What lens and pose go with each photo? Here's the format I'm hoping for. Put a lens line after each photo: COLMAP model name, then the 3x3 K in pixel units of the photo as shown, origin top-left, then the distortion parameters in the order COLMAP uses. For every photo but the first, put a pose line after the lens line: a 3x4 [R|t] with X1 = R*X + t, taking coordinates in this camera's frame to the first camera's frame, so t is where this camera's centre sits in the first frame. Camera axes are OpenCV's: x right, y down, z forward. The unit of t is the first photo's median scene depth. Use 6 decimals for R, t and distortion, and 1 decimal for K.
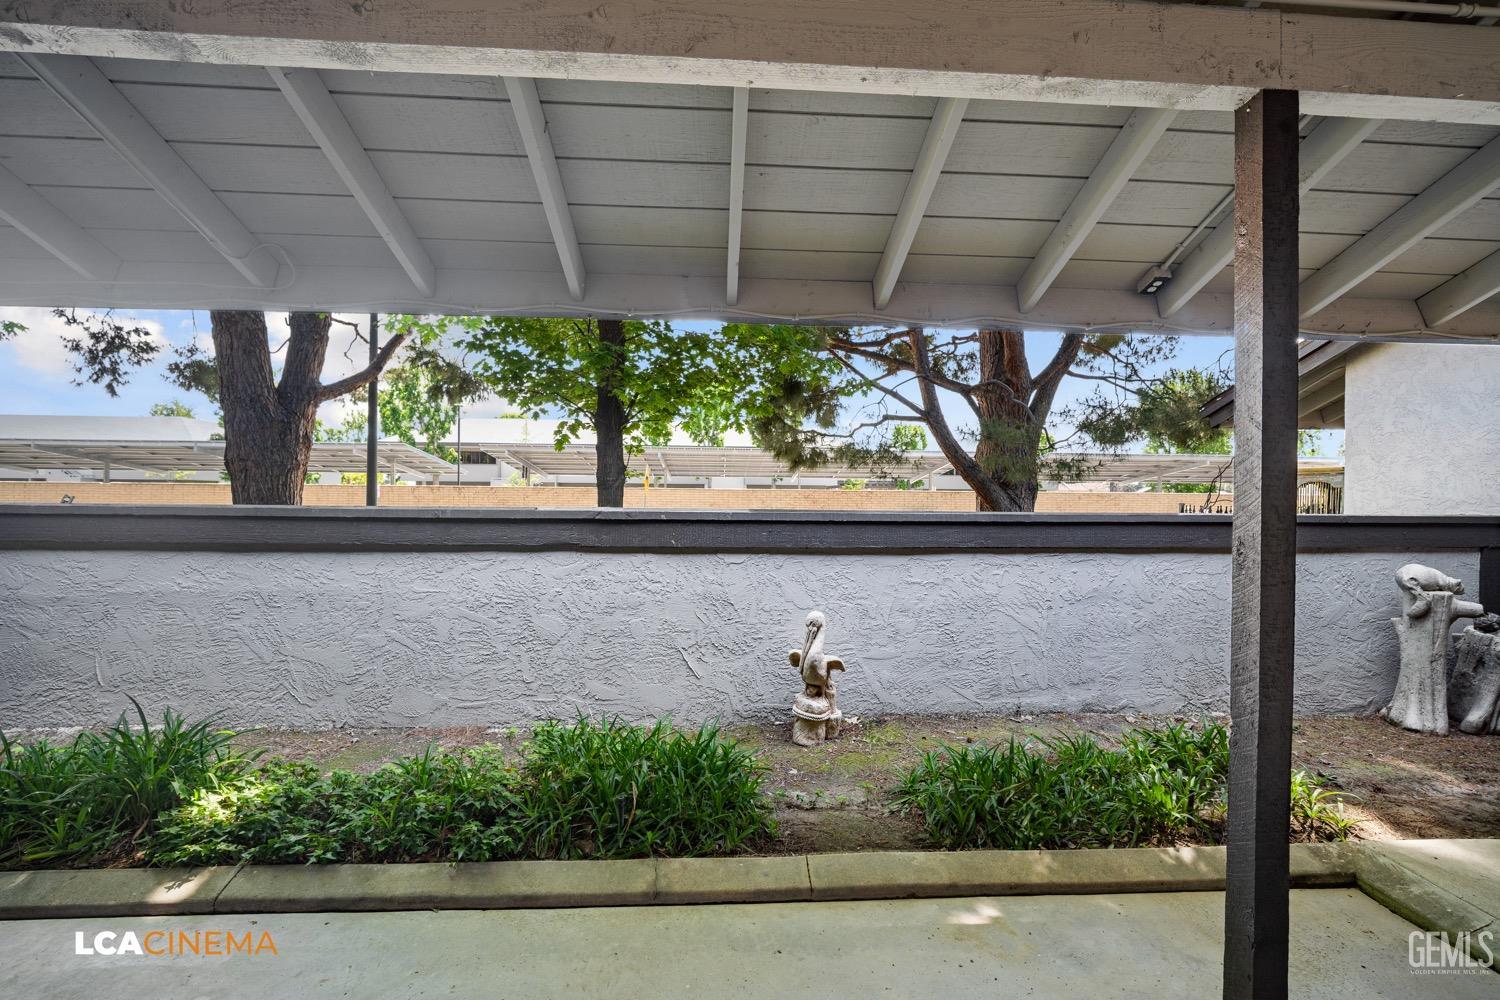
lens RADIAL K [[683.6, 0, 640.8], [0, 683.6, 511.9], [0, 0, 1]] dist [-0.011284, -0.000313]
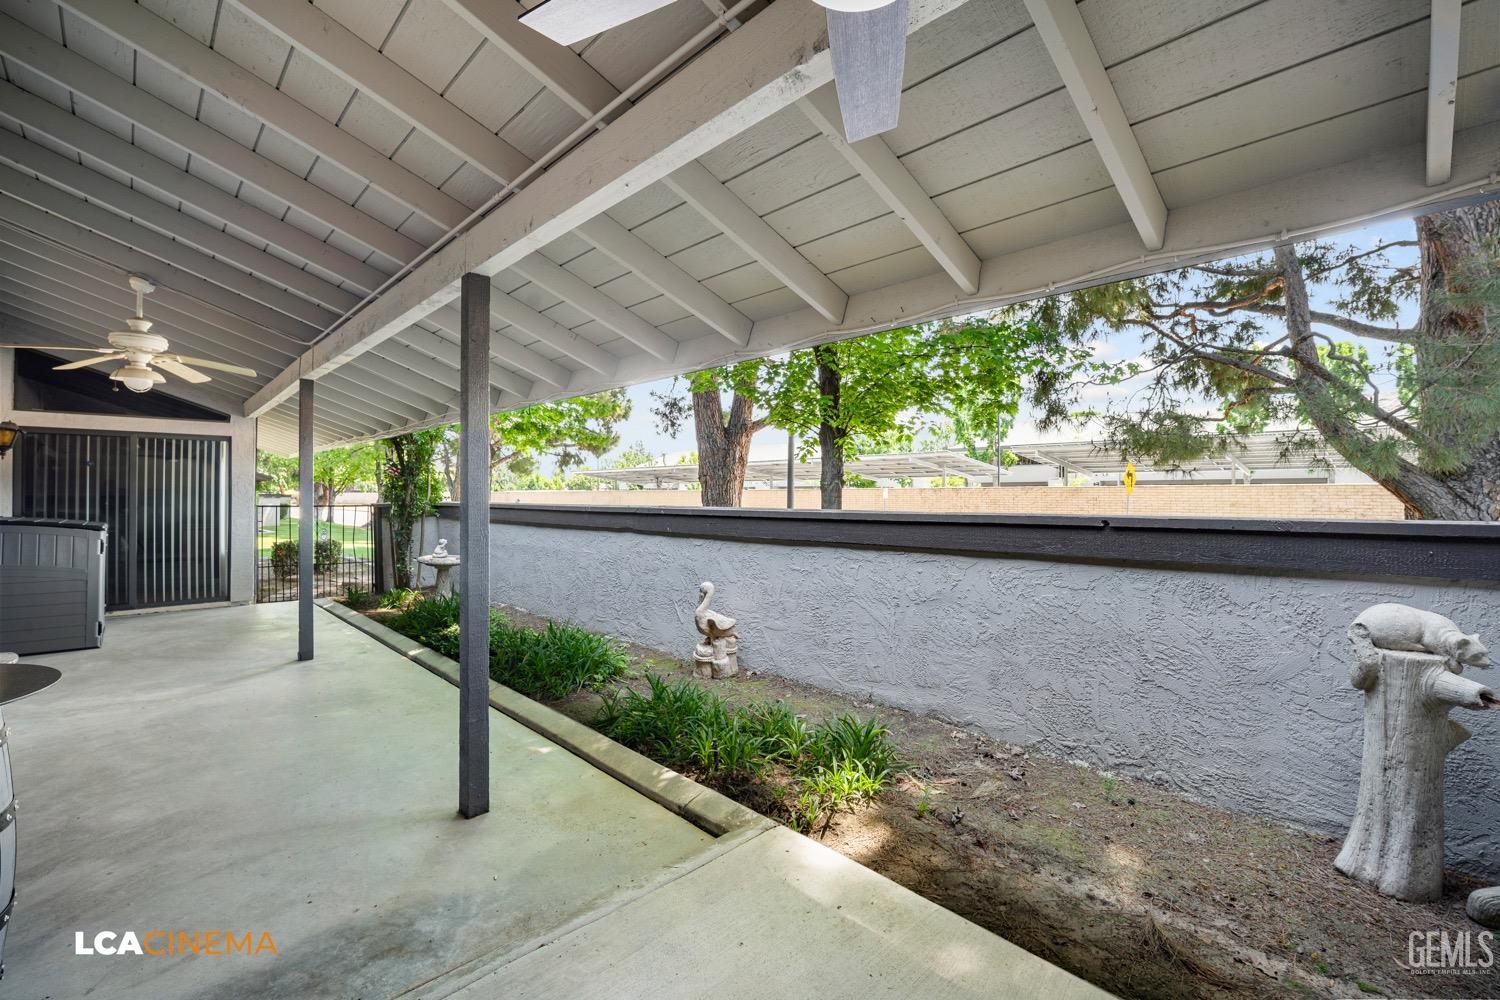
lens RADIAL K [[655.9, 0, 749.3], [0, 655.9, 495.8], [0, 0, 1]] dist [-0.008123, 0.000425]
pose [[0.655395, -0.008695, -0.755236, 1.193833], [-0.009289, 0.999765, -0.019572, -0.001688], [0.755229, 0.019843, 0.655160, 0.185745]]
